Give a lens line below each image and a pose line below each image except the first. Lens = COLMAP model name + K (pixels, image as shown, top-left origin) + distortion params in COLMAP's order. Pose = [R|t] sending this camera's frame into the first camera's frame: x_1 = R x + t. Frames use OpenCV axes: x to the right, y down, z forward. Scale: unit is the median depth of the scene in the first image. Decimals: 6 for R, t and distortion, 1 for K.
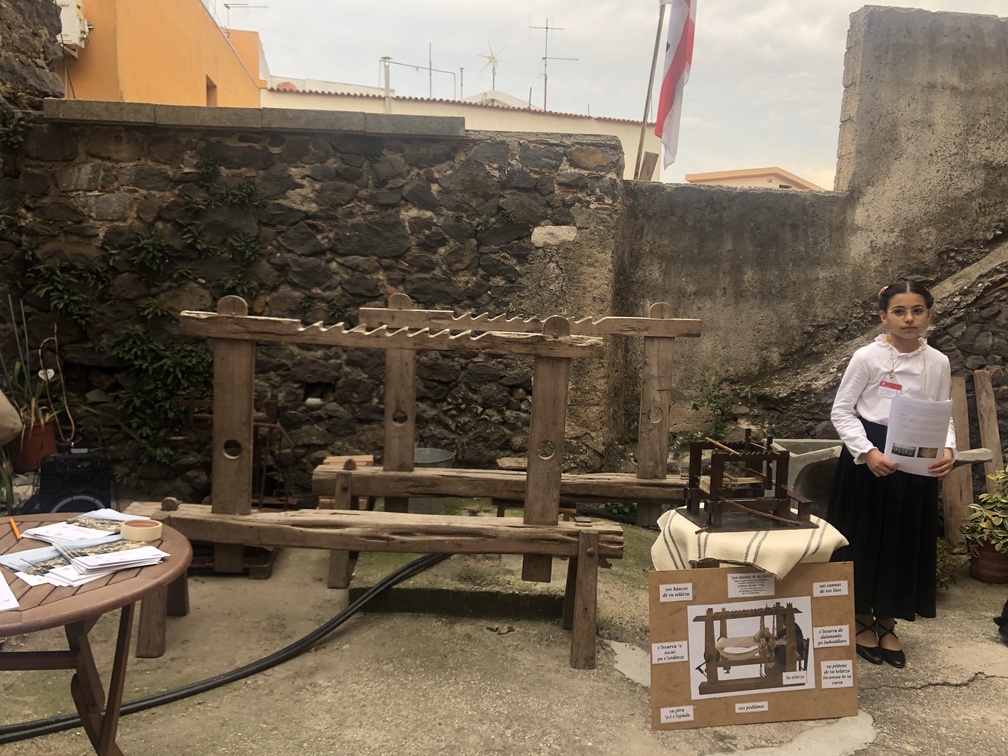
lens RADIAL K [[823.8, 0, 503.8], [0, 823.8, 376.9], [0, 0, 1]] dist [0.002323, -0.002825]
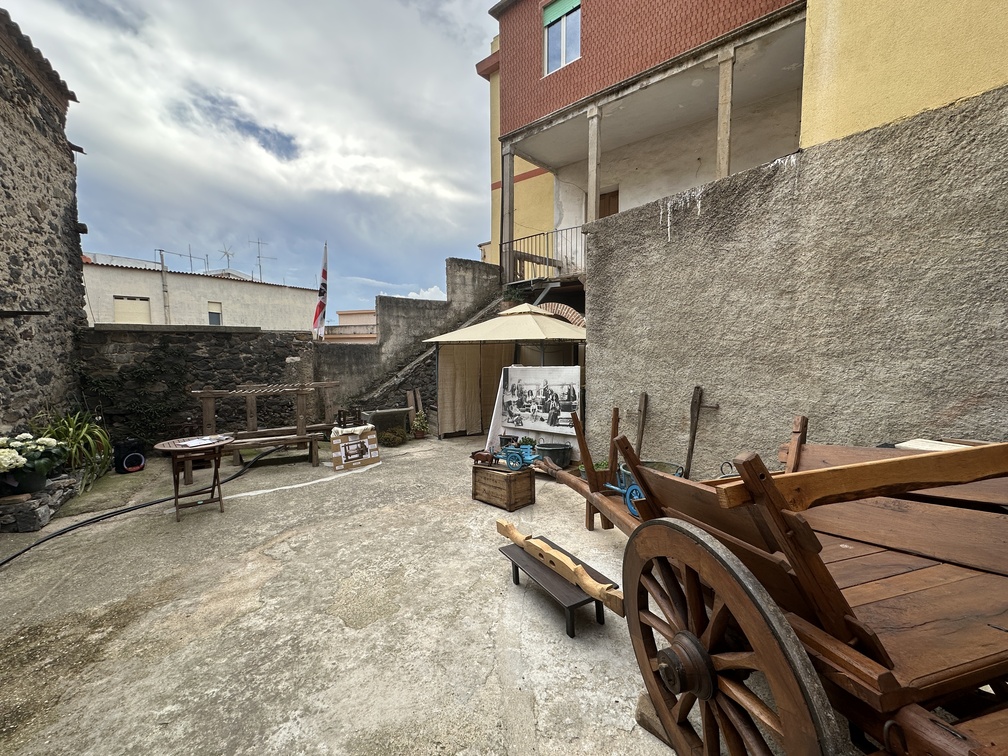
lens RADIAL K [[407.1, 0, 502.7], [0, 407.1, 378.4], [0, 0, 1]] dist [0.007517, -0.001695]
pose [[0.830615, -0.072974, 0.552045, -0.163540], [0.104674, 0.994165, -0.026077, 0.041420], [-0.546921, 0.079445, 0.833407, -0.919330]]
